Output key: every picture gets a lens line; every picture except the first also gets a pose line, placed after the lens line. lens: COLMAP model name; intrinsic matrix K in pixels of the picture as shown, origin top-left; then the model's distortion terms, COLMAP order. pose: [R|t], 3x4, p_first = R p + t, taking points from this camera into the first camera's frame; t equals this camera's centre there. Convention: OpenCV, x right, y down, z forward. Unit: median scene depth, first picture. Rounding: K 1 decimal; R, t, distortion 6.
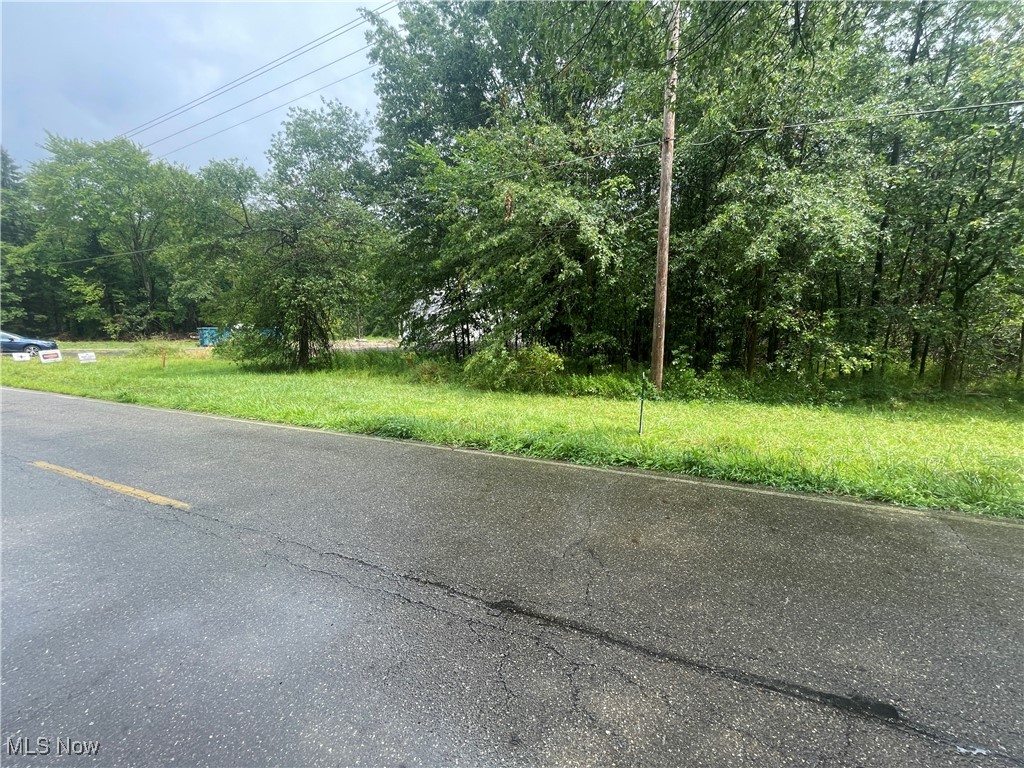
lens RADIAL K [[413.0, 0, 511.8], [0, 413.0, 382.3], [0, 0, 1]] dist [-0.002500, -0.000171]
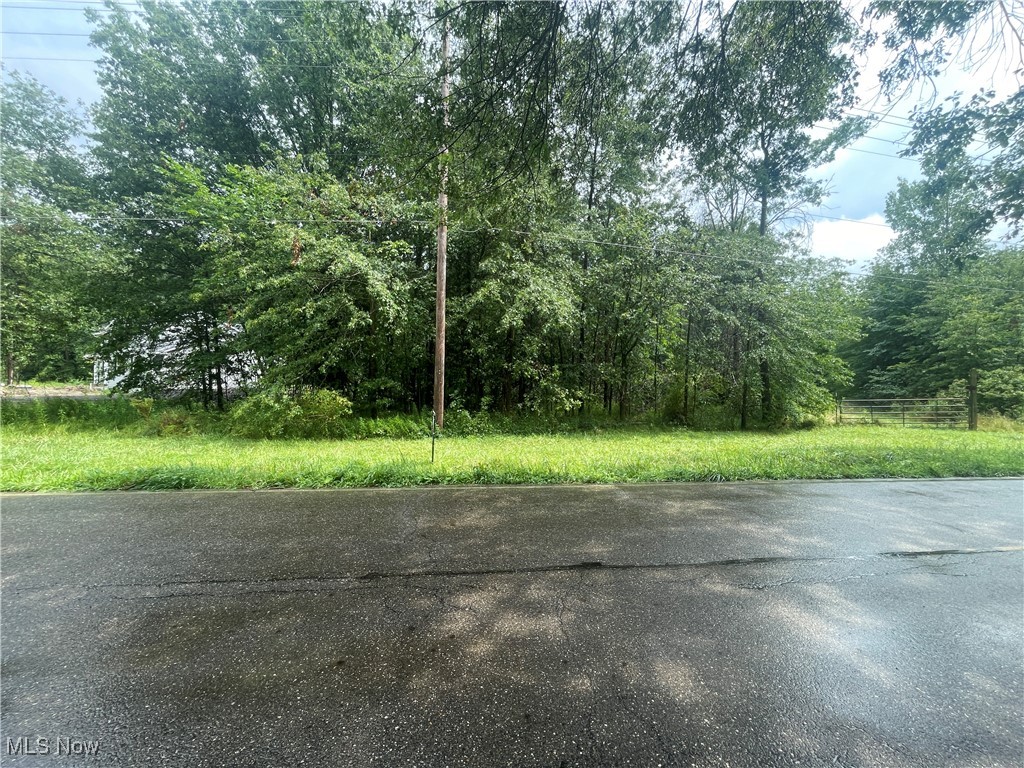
lens RADIAL K [[413.0, 0, 512.5], [0, 413.0, 382.9], [0, 0, 1]] dist [-0.002500, -0.000171]
pose [[0.853572, 0.013230, 0.520806, -0.069044], [0.048515, 0.993315, -0.104746, 0.021807], [-0.518710, 0.114675, 0.847224, -0.082914]]
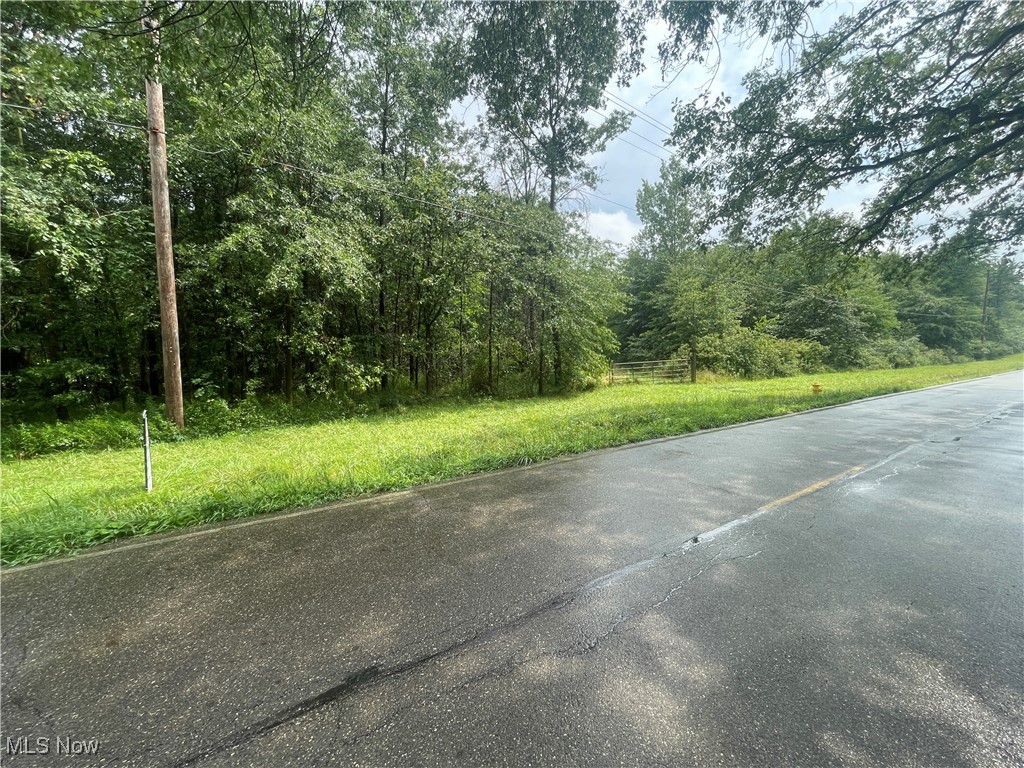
lens RADIAL K [[413.0, 0, 511.5], [0, 413.0, 382.8], [0, 0, 1]] dist [-0.002500, -0.000171]
pose [[0.541223, -0.069888, 0.837970, 0.028733], [0.114851, 0.993345, 0.008667, -0.001366], [-0.832999, 0.091551, 0.545648, -0.012785]]
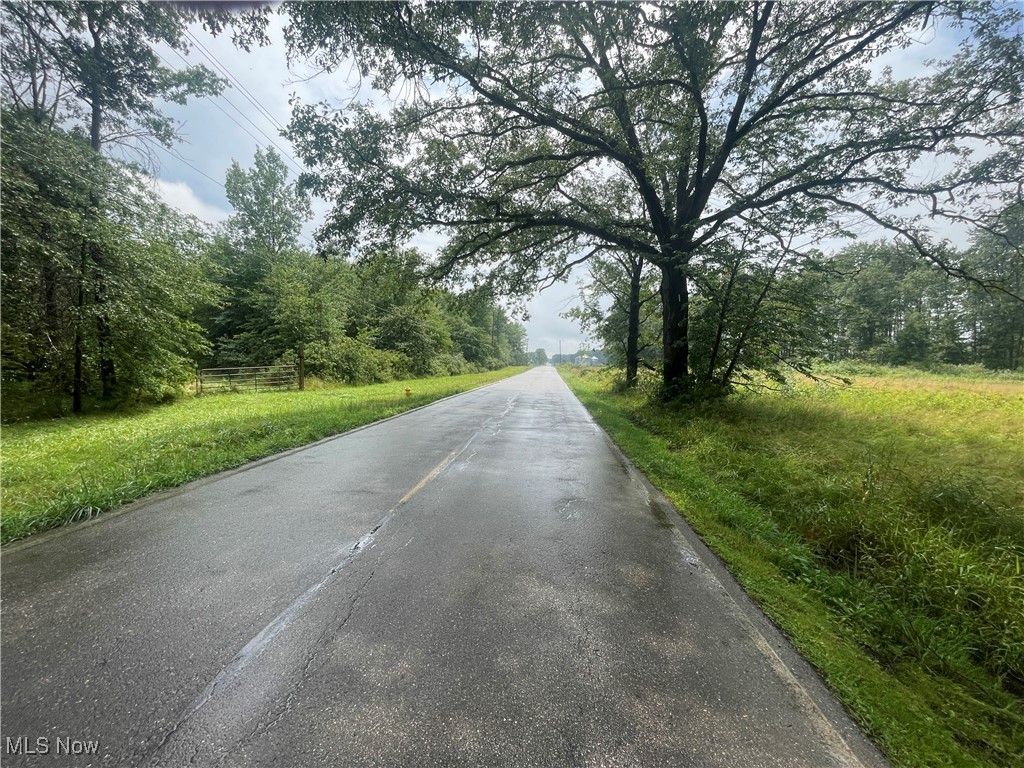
lens RADIAL K [[413.0, 0, 512.5], [0, 413.0, 382.9], [0, 0, 1]] dist [-0.002500, -0.000171]
pose [[-0.327704, -0.057556, 0.943025, 0.028009], [0.085826, 0.992202, 0.090382, -0.006682], [-0.940874, 0.110555, -0.320209, 0.029292]]
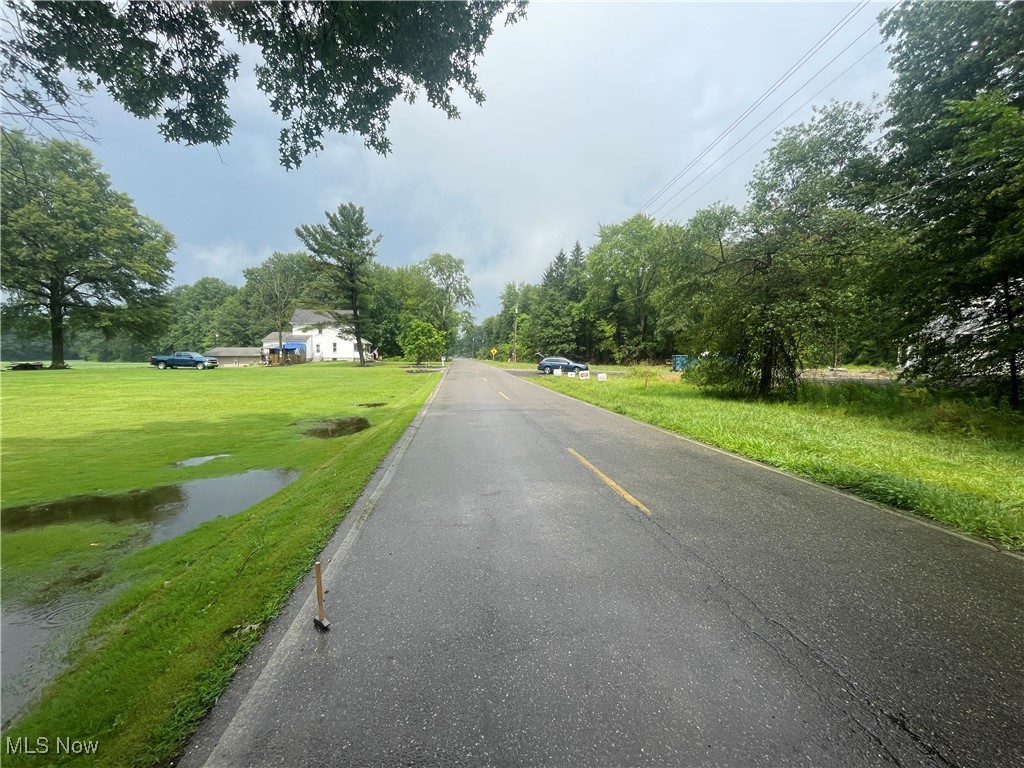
lens RADIAL K [[413.0, 0, 513.3], [0, 413.0, 382.6], [0, 0, 1]] dist [-0.002500, -0.000171]
pose [[0.528371, 0.052667, -0.847379, -0.009032], [-0.106483, 0.994304, -0.004597, -0.004733], [0.842310, 0.092661, 0.530969, 0.010816]]
